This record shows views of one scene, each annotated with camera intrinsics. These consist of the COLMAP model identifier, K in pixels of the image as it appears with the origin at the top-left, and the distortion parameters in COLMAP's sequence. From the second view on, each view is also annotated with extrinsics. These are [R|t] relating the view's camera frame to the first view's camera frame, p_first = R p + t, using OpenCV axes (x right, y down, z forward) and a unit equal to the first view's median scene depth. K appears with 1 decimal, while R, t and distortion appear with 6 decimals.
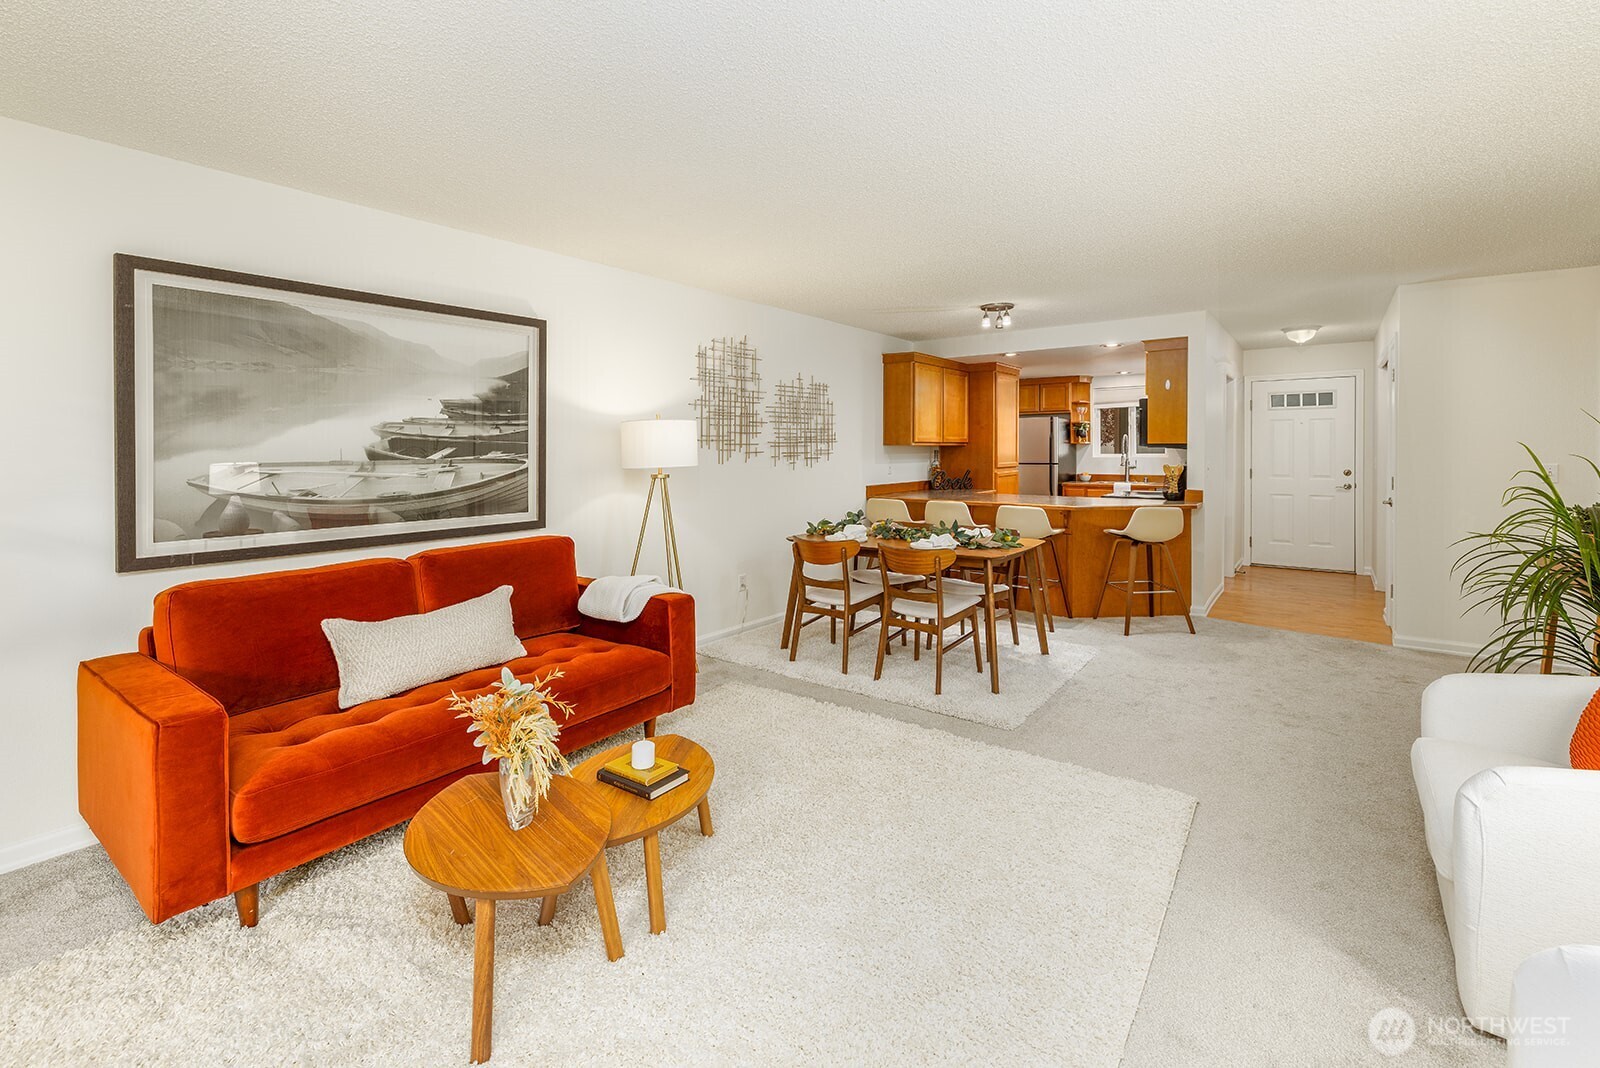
lens RADIAL K [[691.5, 0, 810.9], [0, 691.5, 458.7], [0, 0, 1]] dist [-0.001075, -0.000255]
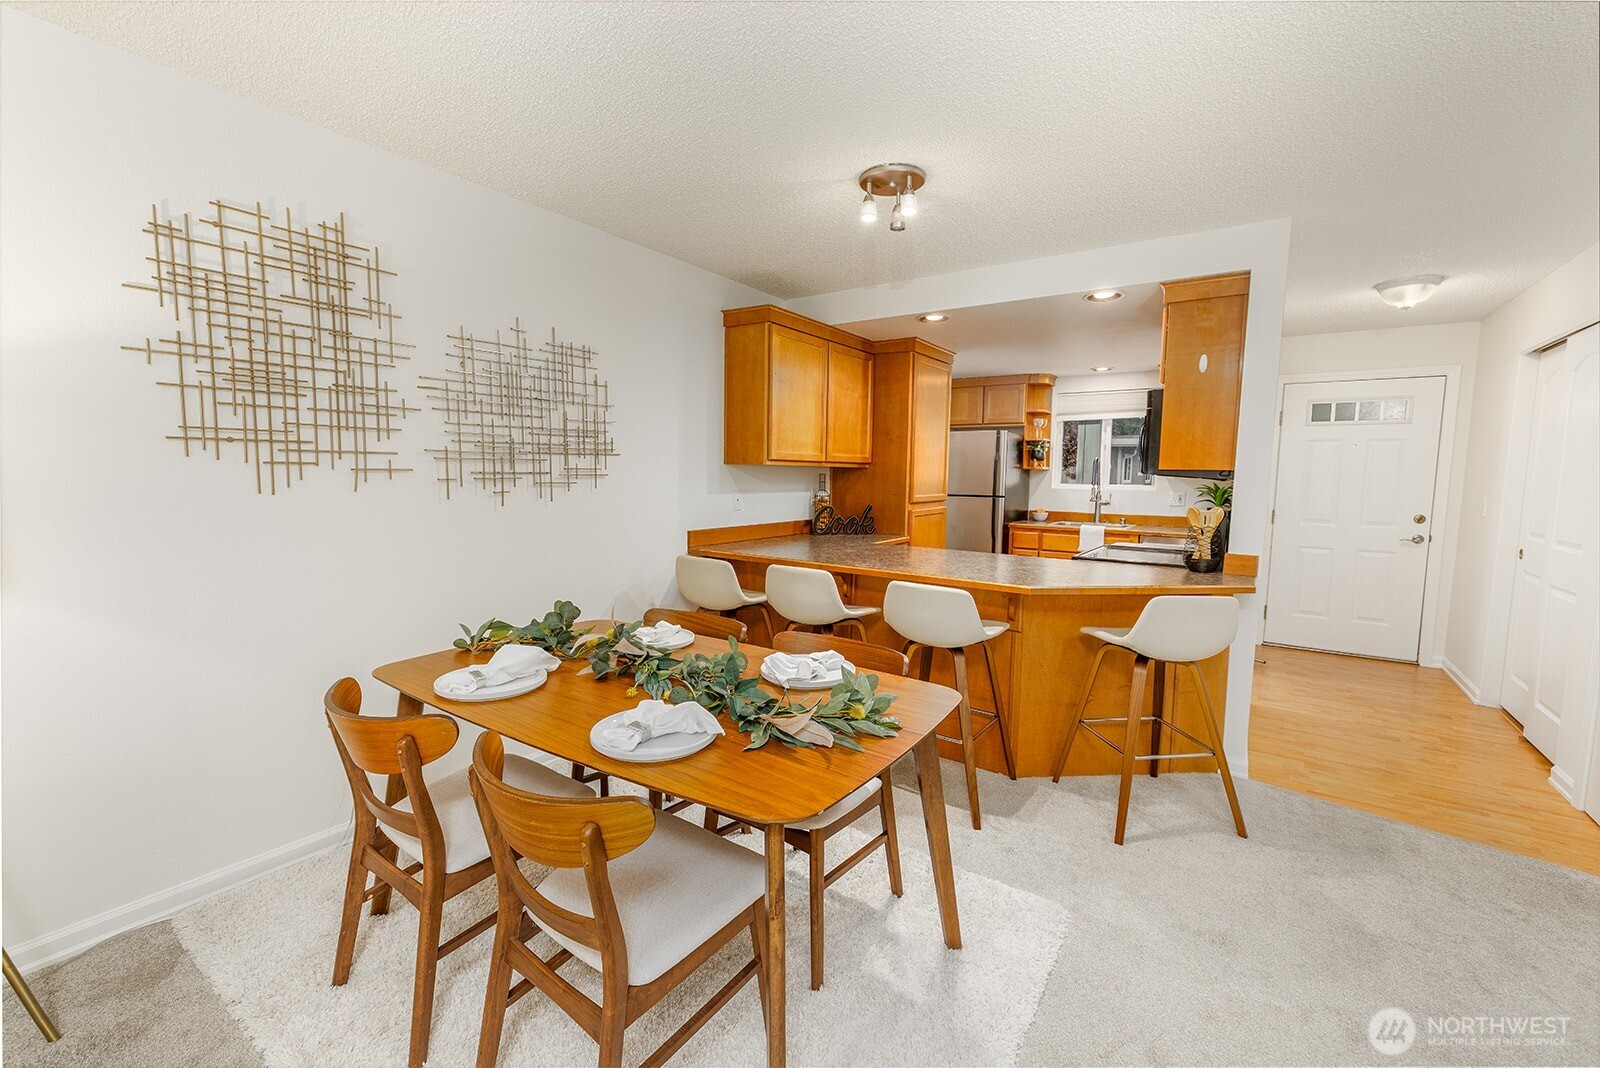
lens RADIAL K [[672.7, 0, 800.0], [0, 672.7, 534.0], [0, 0, 1]] dist [0.002429, 0.000132]
pose [[0.998730, 0.016114, 0.047734, 0.149145], [-0.019793, 0.996786, 0.077623, -0.005398], [-0.046329, -0.078469, 0.995839, 0.410103]]
